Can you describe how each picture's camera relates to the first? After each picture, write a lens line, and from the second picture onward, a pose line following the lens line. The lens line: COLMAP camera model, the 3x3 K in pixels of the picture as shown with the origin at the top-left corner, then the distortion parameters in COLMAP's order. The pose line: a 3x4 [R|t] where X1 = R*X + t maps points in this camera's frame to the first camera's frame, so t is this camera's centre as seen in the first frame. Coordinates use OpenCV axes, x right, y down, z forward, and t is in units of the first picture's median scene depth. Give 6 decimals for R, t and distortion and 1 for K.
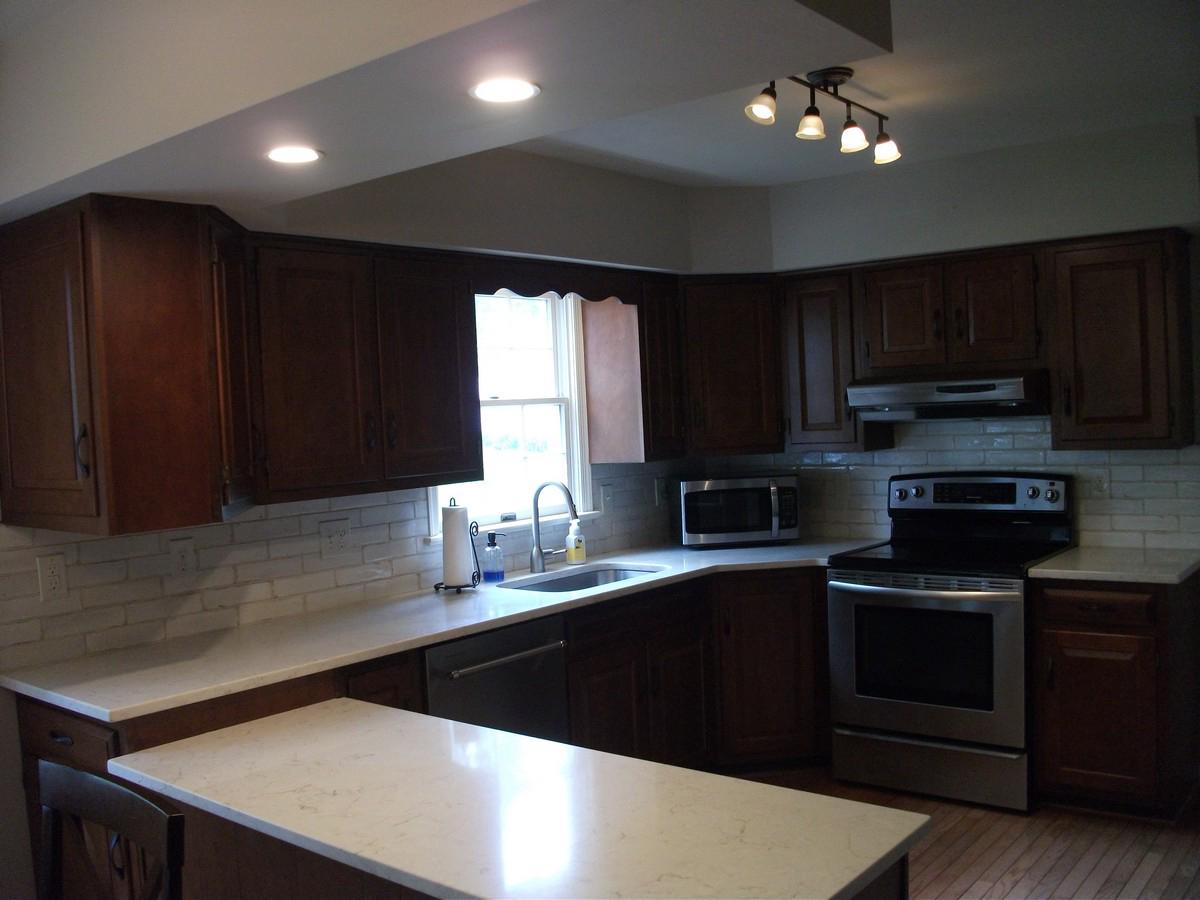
lens RADIAL K [[1144.0, 0, 599.9], [0, 1144.0, 453.6], [0, 0, 1]] dist [-0.108043, 0.000000]
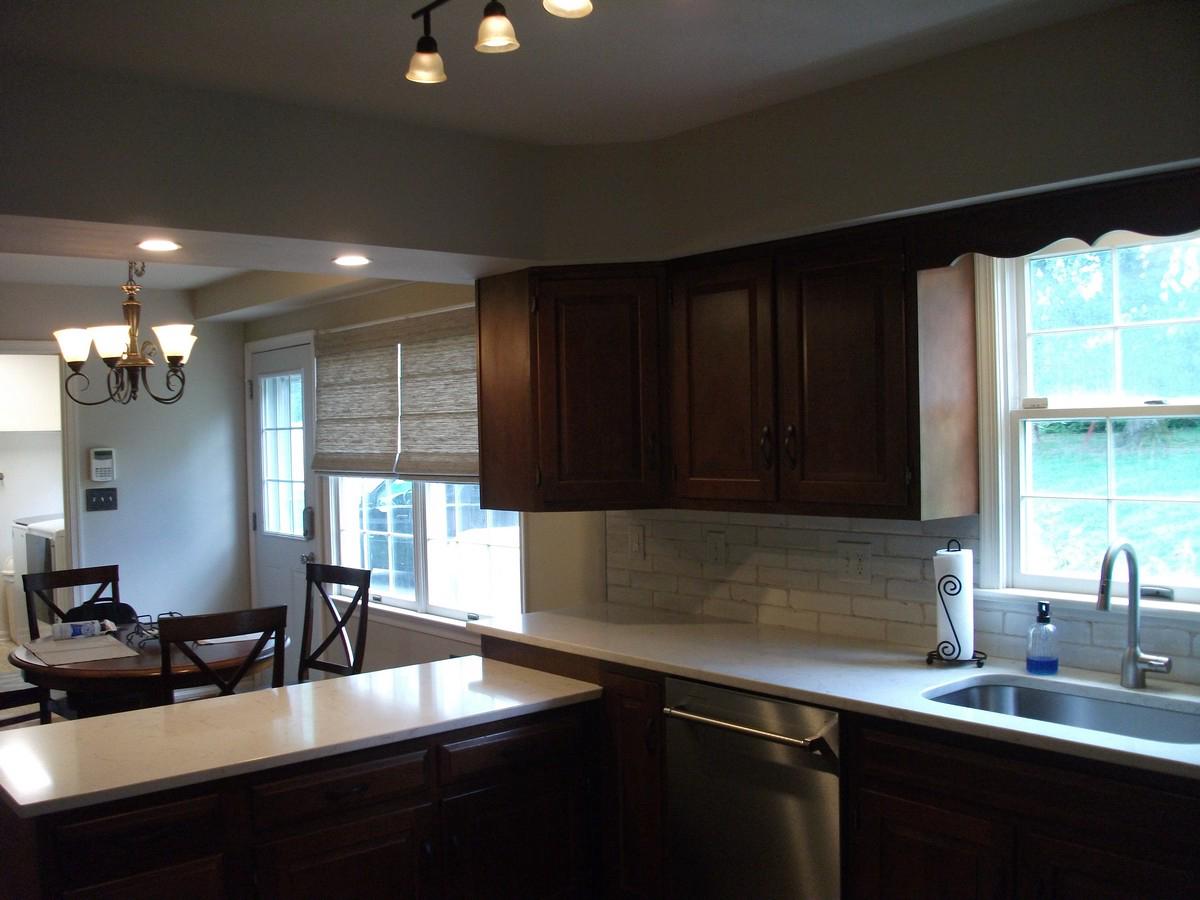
lens RADIAL K [[1144.0, 0, 600.1], [0, 1144.0, 448.2], [0, 0, 1]] dist [-0.108043, 0.000000]
pose [[-0.191984, 0.062820, -0.979385, 0.718922], [-0.006629, 0.997843, 0.065304, -0.077198], [0.981376, 0.019029, -0.191153, 1.024000]]
